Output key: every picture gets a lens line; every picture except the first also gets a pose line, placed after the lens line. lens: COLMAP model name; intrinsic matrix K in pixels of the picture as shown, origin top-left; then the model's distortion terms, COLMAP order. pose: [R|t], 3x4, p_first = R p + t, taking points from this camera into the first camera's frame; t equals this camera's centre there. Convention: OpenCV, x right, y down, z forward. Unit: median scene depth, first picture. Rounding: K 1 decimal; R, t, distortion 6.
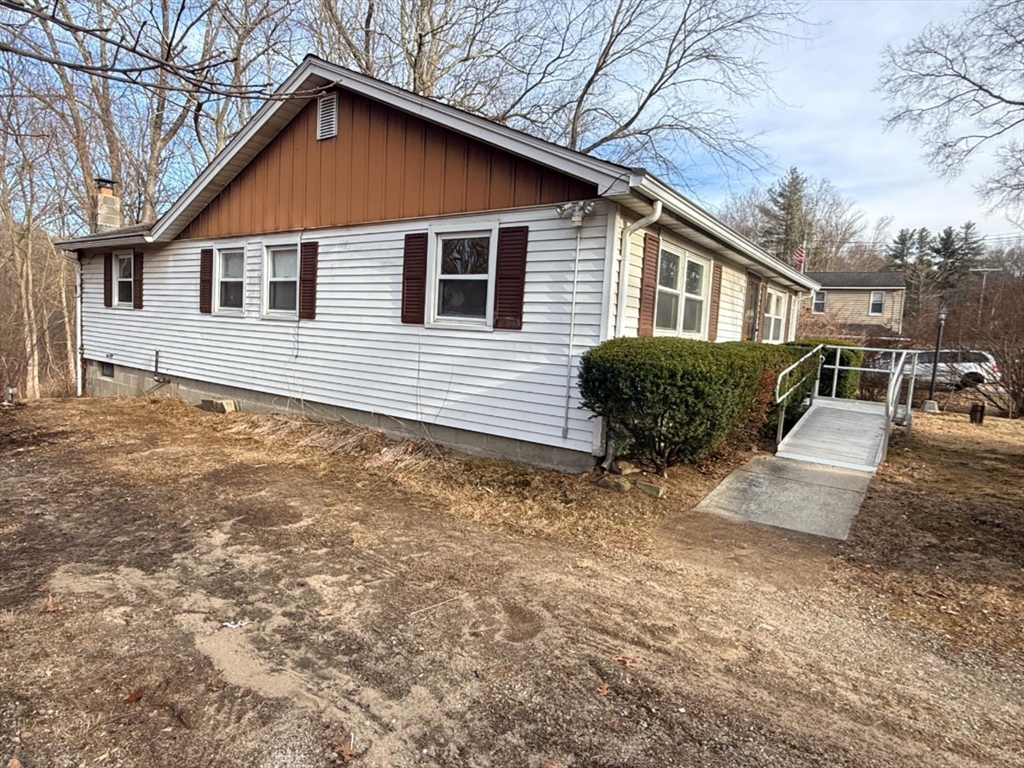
lens RADIAL K [[579.2, 0, 512.0], [0, 579.2, 384.0], [0, 0, 1]] dist [0.000744, 0.000267]
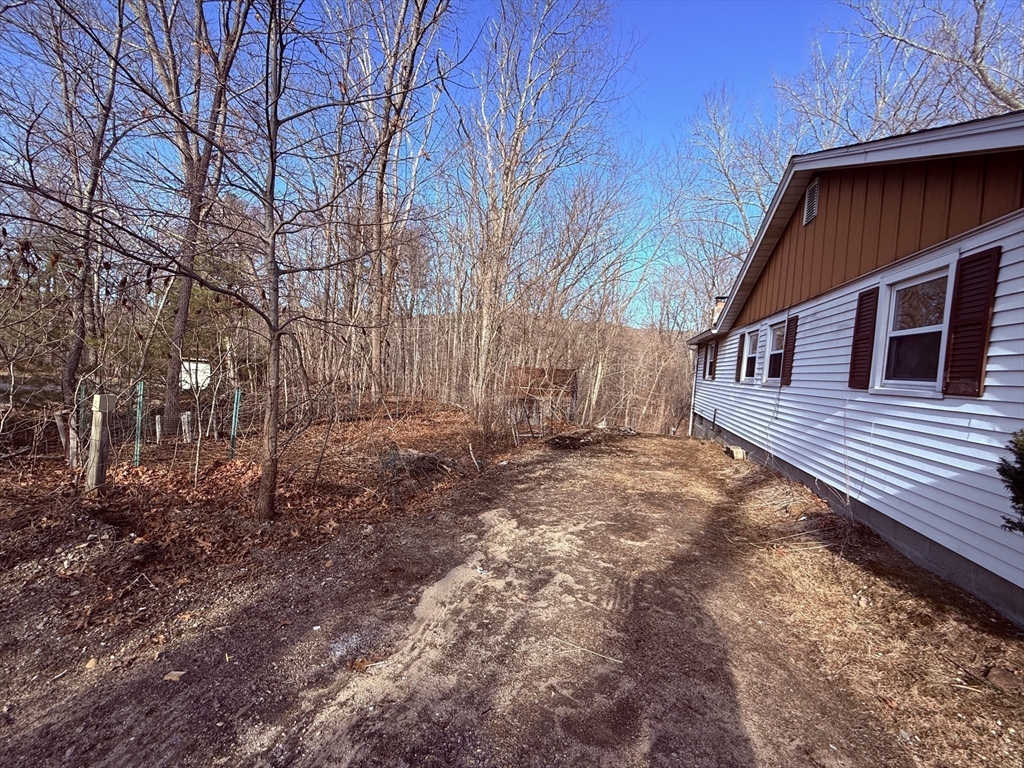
lens RADIAL K [[412.3, 0, 512.0], [0, 412.3, 384.0], [0, 0, 1]] dist [0.001548, 0.000206]
pose [[0.355533, 0.008568, -0.934625, 0.289172], [-0.134464, 0.990025, -0.042074, -0.015512], [0.924941, 0.140632, 0.353138, 0.334438]]
